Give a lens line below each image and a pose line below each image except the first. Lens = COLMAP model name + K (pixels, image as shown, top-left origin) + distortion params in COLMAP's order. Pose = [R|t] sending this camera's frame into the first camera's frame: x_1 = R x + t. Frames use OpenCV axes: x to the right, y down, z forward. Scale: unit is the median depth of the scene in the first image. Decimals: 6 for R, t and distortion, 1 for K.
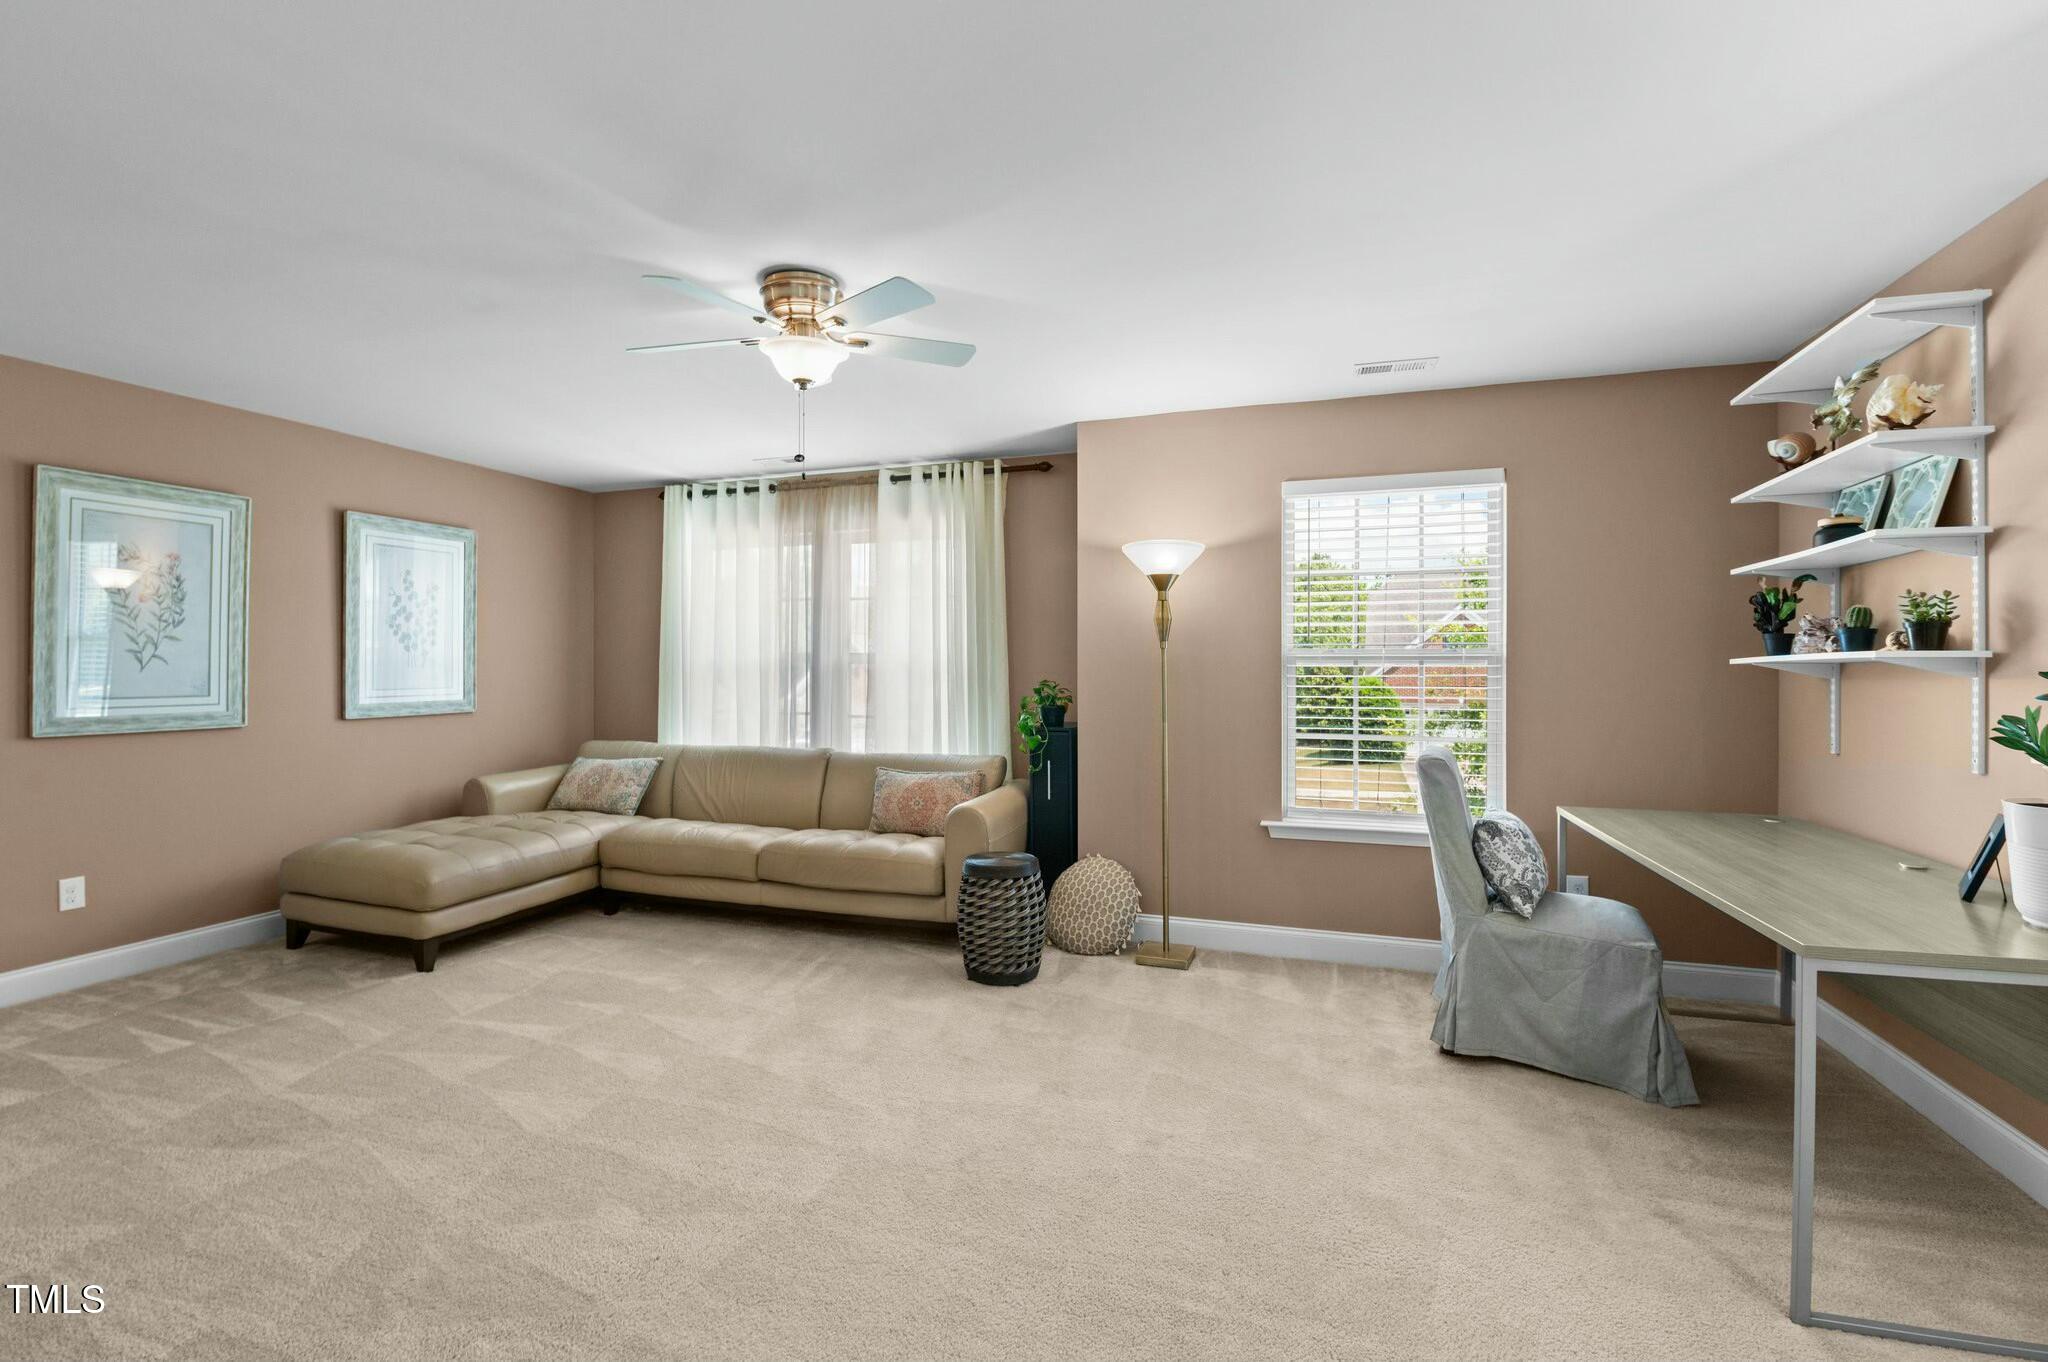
lens RADIAL K [[893.6, 0, 1011.2], [0, 893.6, 665.7], [0, 0, 1]] dist [0.001330, -0.009002]
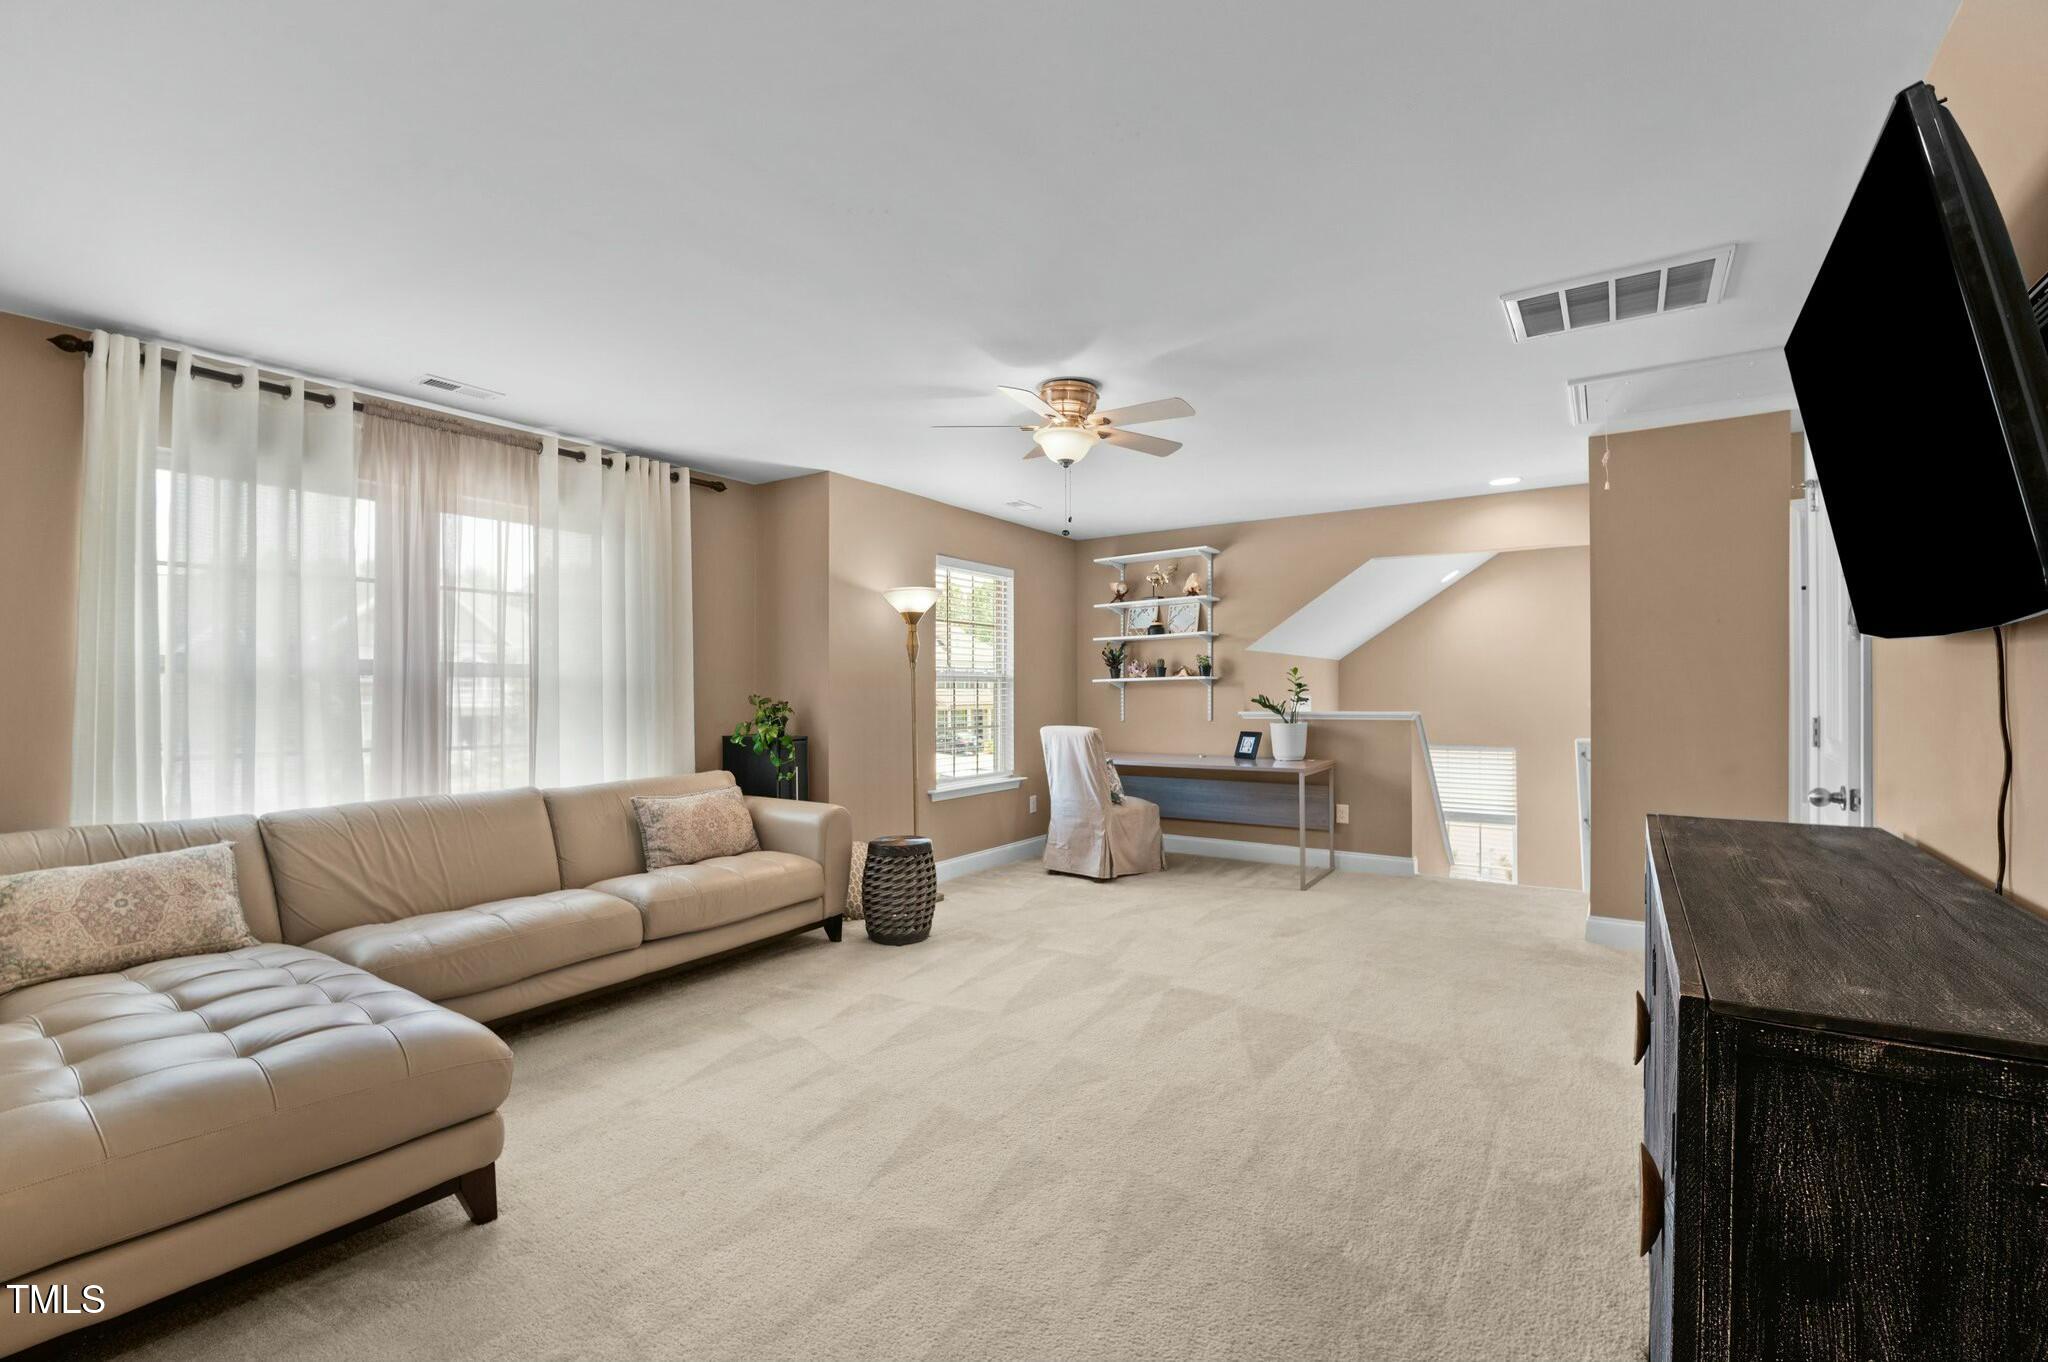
lens RADIAL K [[884.9, 0, 1015.0], [0, 884.9, 688.2], [0, 0, 1]] dist [0.017484, -0.011319]
pose [[0.261536, 0.001284, 0.965193, -1.182476], [0.003862, 0.999990, -0.002377, 0.015555], [-0.965186, 0.004350, 0.261528, 0.568463]]
